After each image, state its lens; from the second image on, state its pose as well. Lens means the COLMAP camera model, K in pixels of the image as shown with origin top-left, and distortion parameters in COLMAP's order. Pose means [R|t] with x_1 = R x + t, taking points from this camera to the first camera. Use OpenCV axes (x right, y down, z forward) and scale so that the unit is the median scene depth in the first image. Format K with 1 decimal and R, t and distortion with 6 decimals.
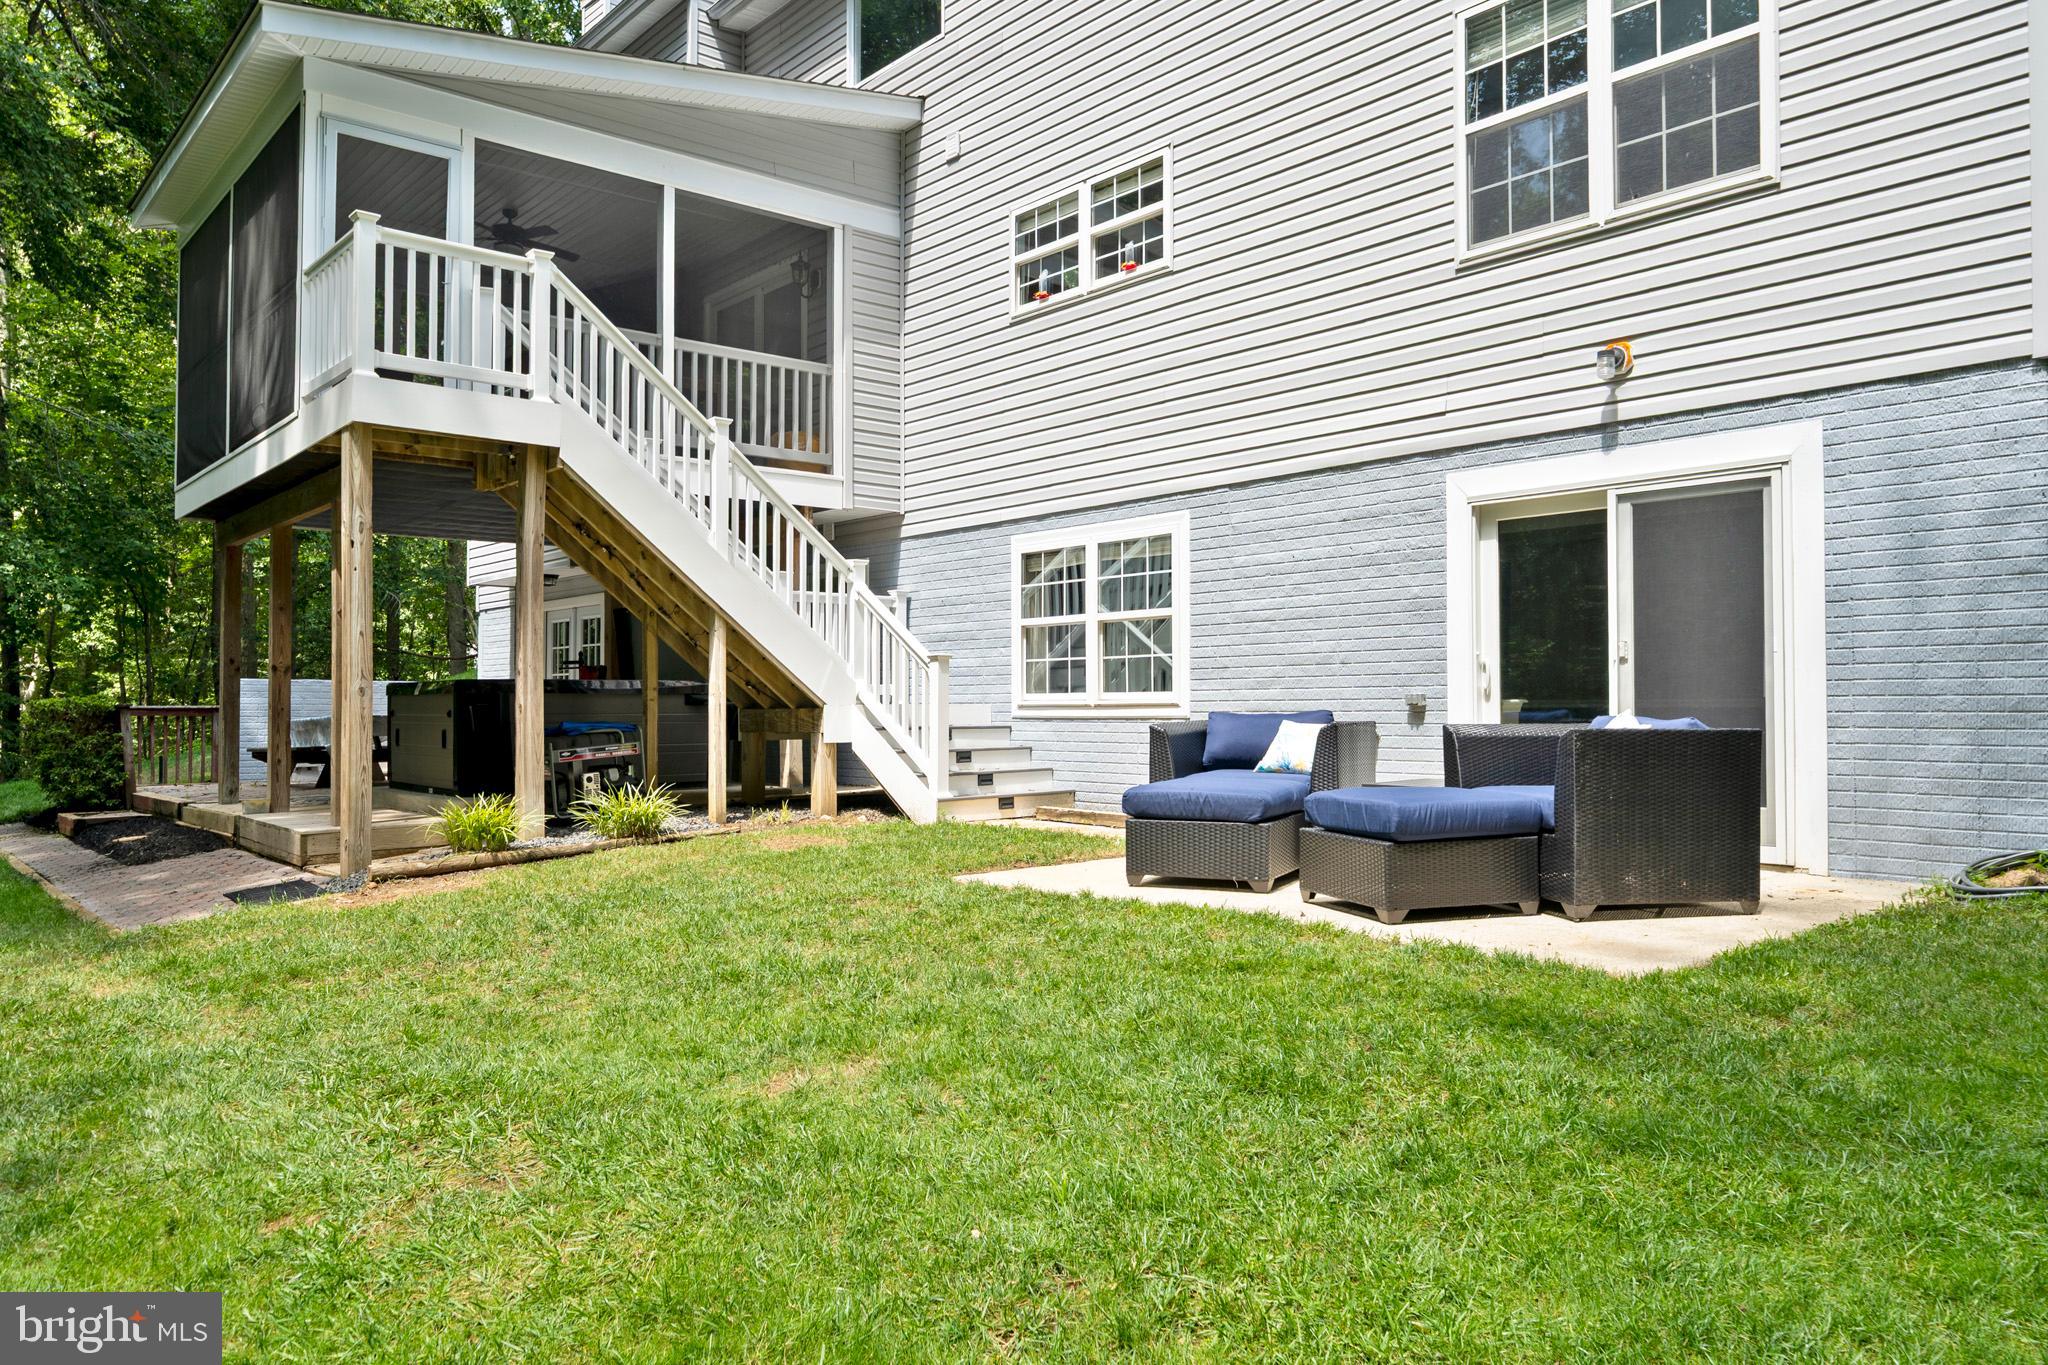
lens RADIAL K [[1401.5, 0, 1063.6], [0, 1401.5, 647.1], [0, 0, 1]] dist [0.020112, 0.000317]
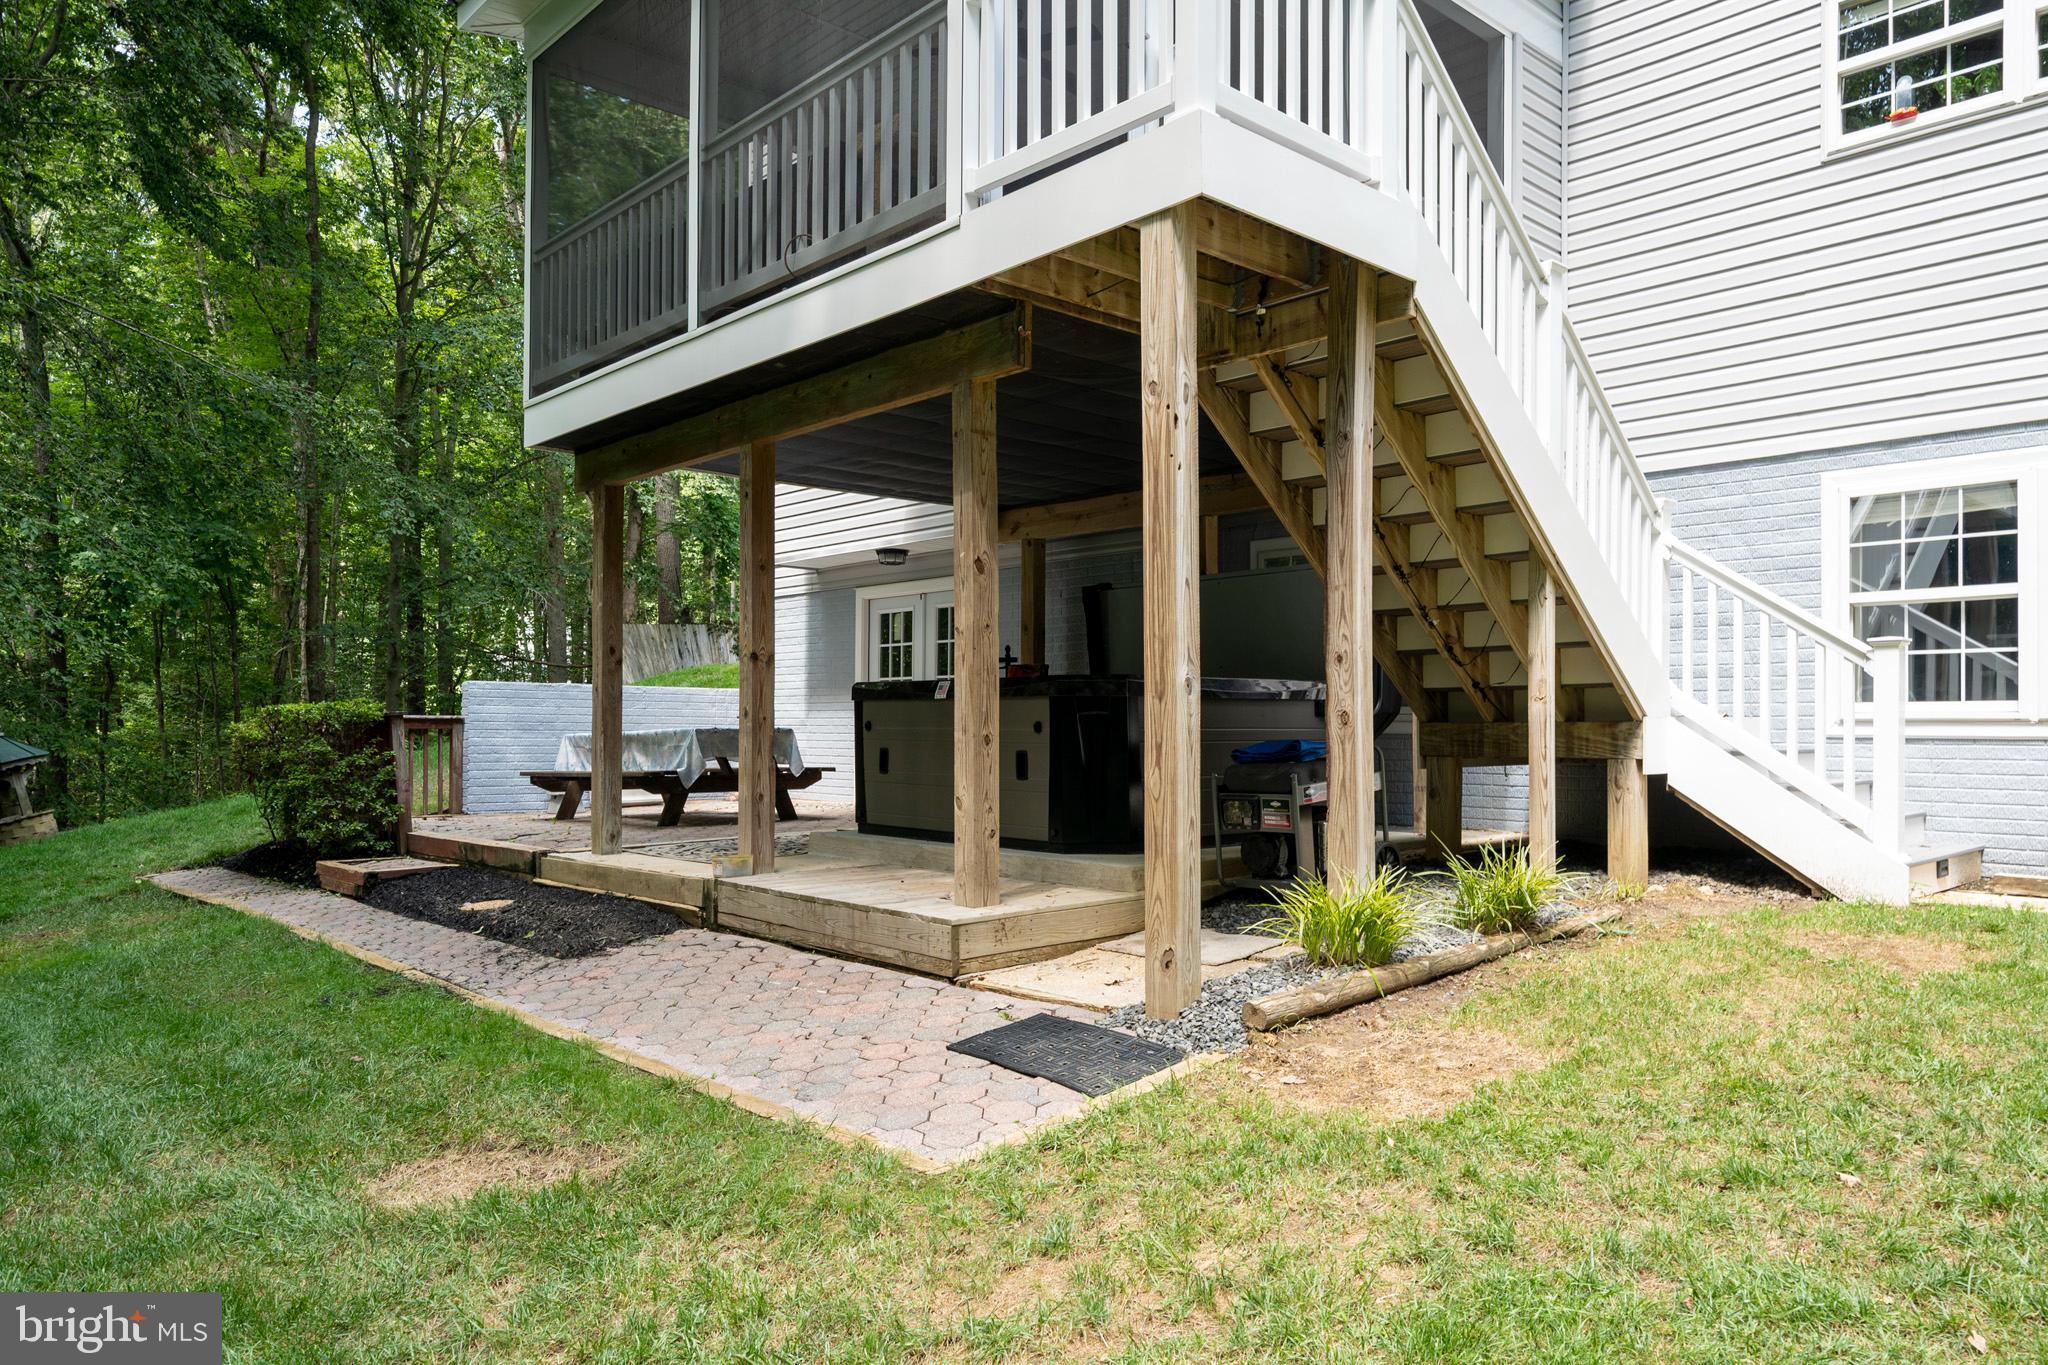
lens RADIAL K [[1367.4, 0, 1074.6], [0, 1367.4, 686.3], [0, 0, 1]] dist [0.000646, -0.002322]
pose [[0.999234, 0.008438, 0.038220, -0.451740], [-0.008872, 0.999898, 0.011179, 0.021270], [-0.038122, -0.011510, 0.999207, 0.367962]]
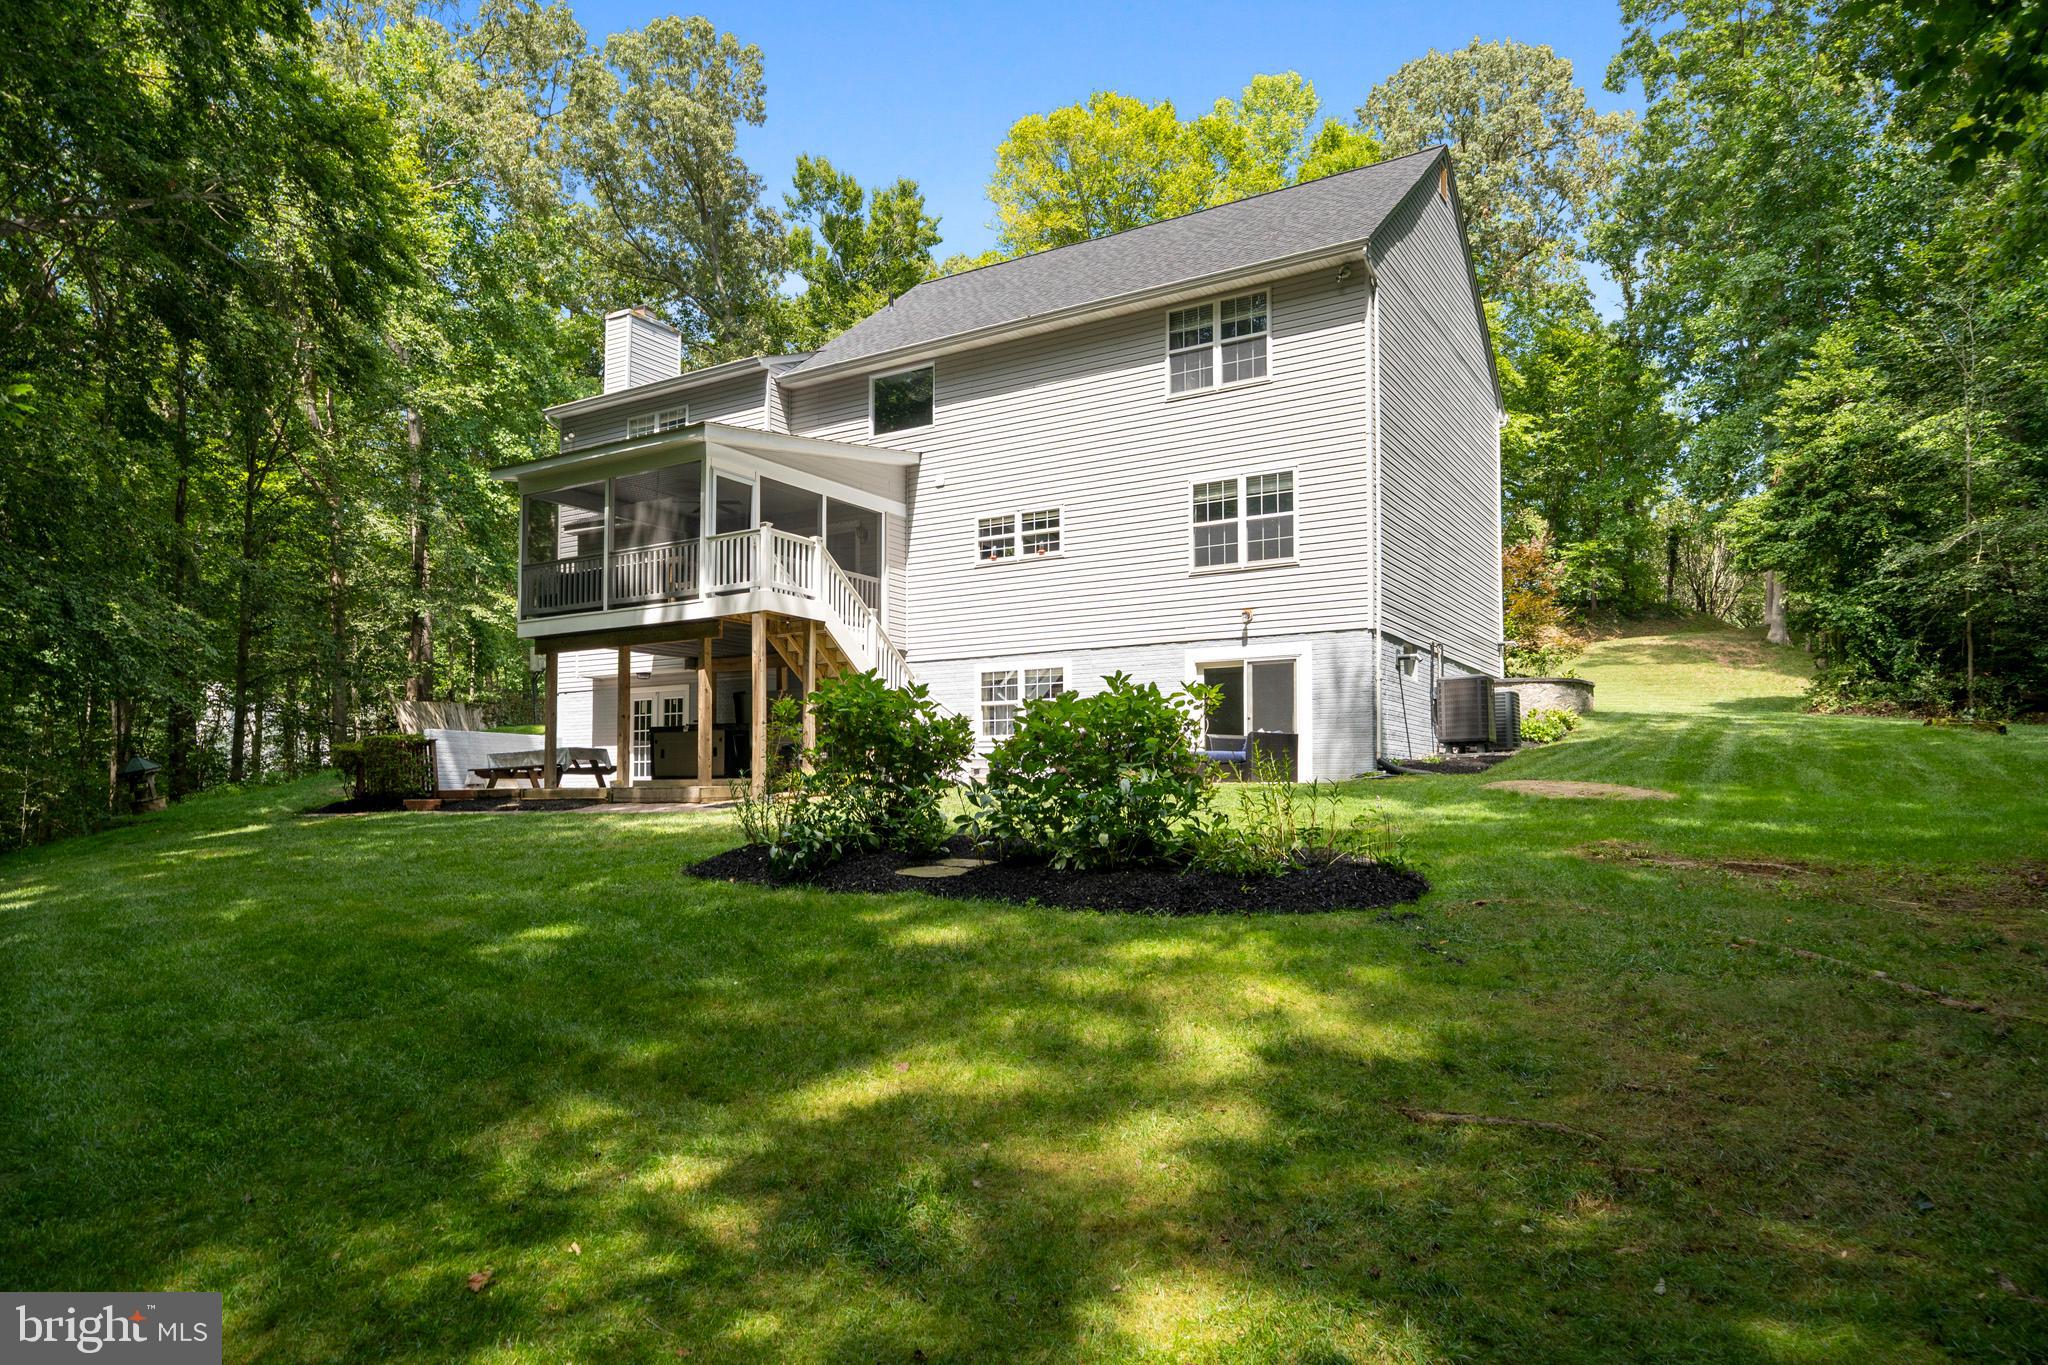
lens RADIAL K [[1244.3, 0, 1024.0], [0, 1244.3, 682.5], [0, 0, 1]] dist [-0.000763, -0.000534]
pose [[0.957448, 0.033077, 0.286703, -0.546057], [-0.016977, 0.998145, -0.058459, 0.063563], [-0.288105, 0.051104, 0.956234, -0.918823]]
